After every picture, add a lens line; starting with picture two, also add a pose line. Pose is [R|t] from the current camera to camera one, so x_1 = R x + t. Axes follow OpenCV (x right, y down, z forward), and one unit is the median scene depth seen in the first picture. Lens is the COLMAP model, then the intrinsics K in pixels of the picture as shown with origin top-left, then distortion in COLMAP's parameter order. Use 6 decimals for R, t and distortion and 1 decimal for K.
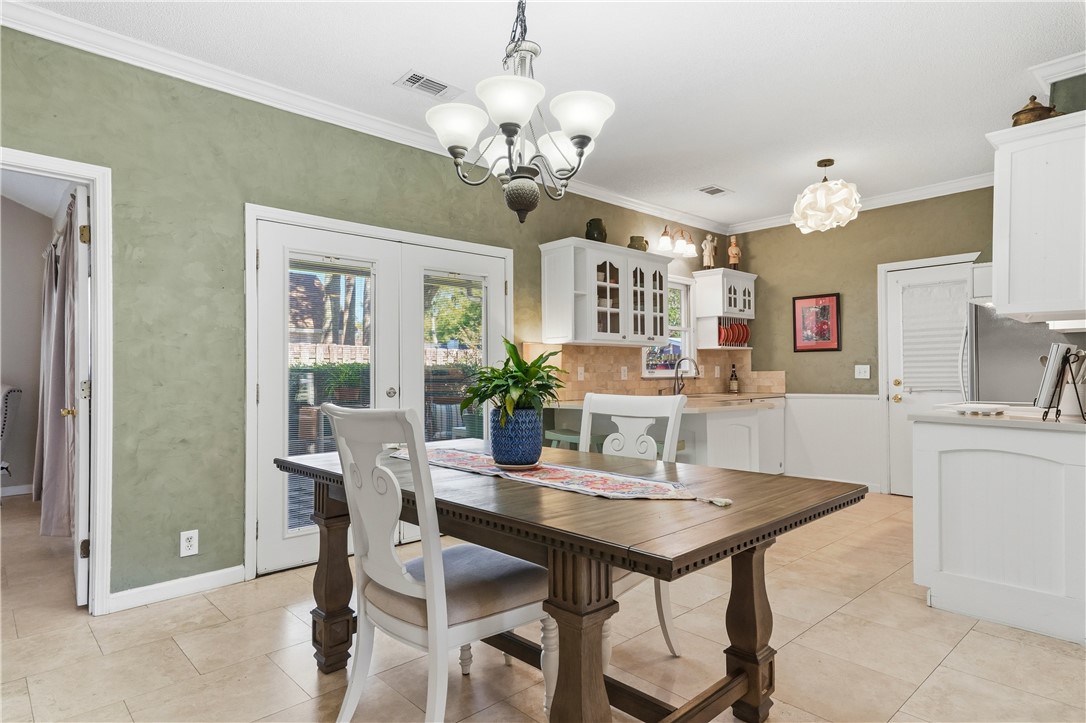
lens RADIAL K [[597.0, 0, 539.6], [0, 597.0, 362.2], [0, 0, 1]] dist [0.036931, 0.000951]
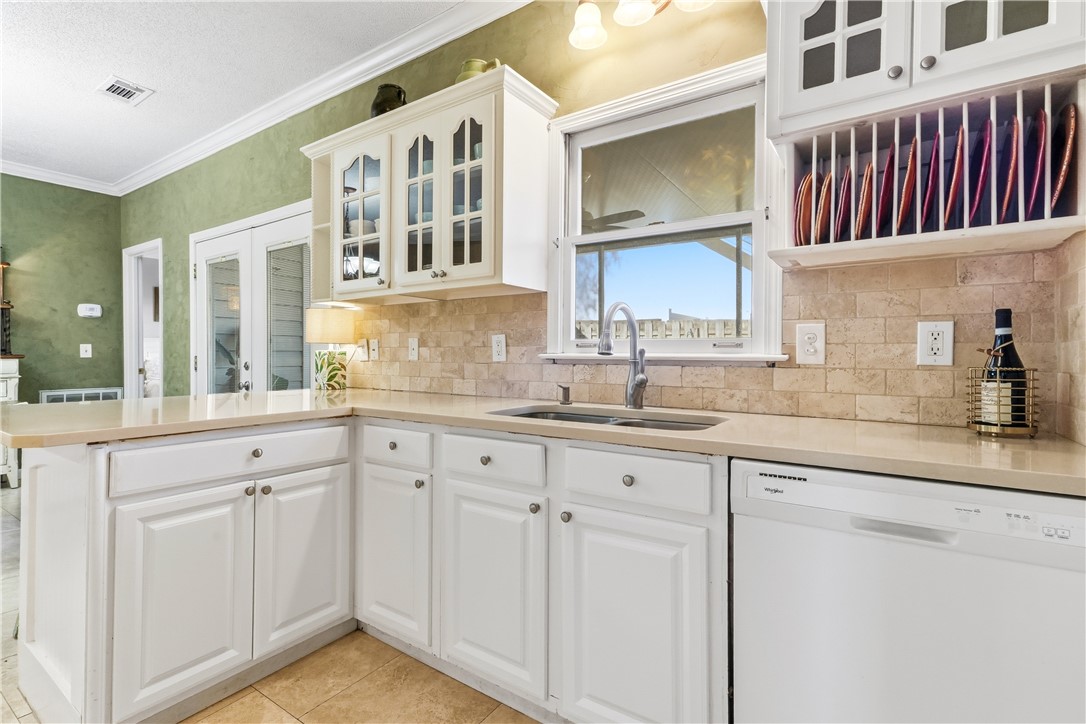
lens RADIAL K [[512.8, 0, 528.0], [0, 512.8, 348.3], [0, 0, 1]] dist [0.006532, 0.005280]
pose [[0.213584, -0.000245, -0.976925, 0.561735], [0.018787, 0.999816, 0.003856, 0.017075], [0.976744, -0.019178, 0.213549, 0.924226]]
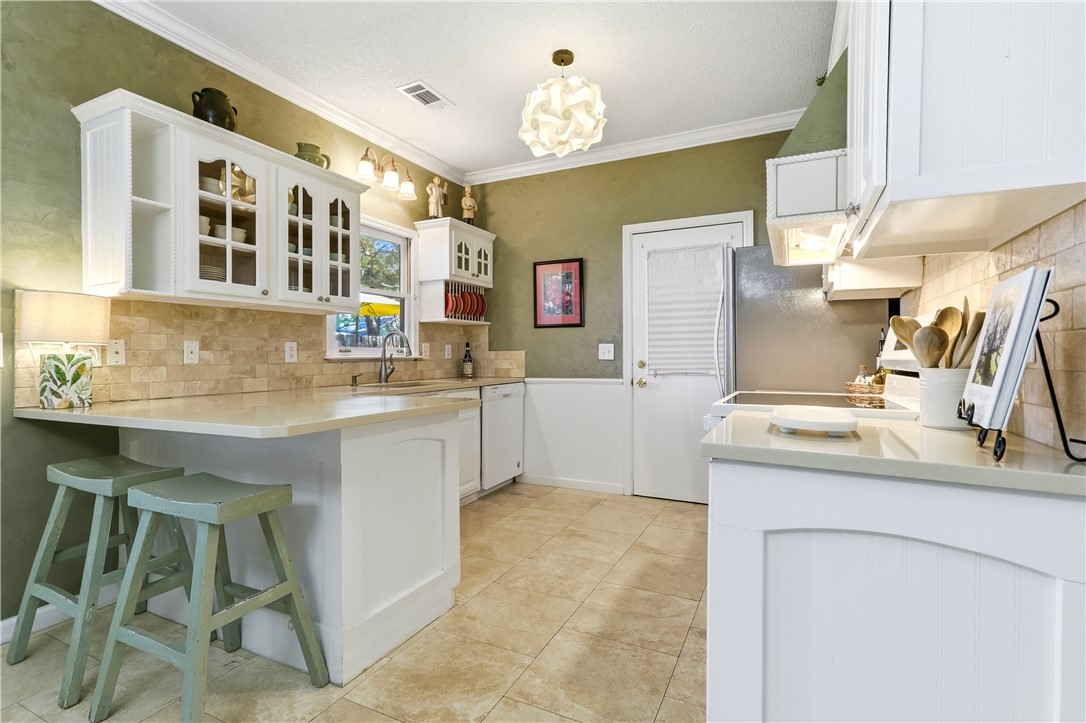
lens RADIAL K [[512.8, 0, 529.8], [0, 512.8, 351.8], [0, 0, 1]] dist [0.006532, 0.005280]
pose [[0.940646, 0.004174, 0.339365, 0.195888], [-0.008111, 0.999915, 0.010185, 0.009913], [-0.339293, -0.012333, 0.940600, 0.370540]]
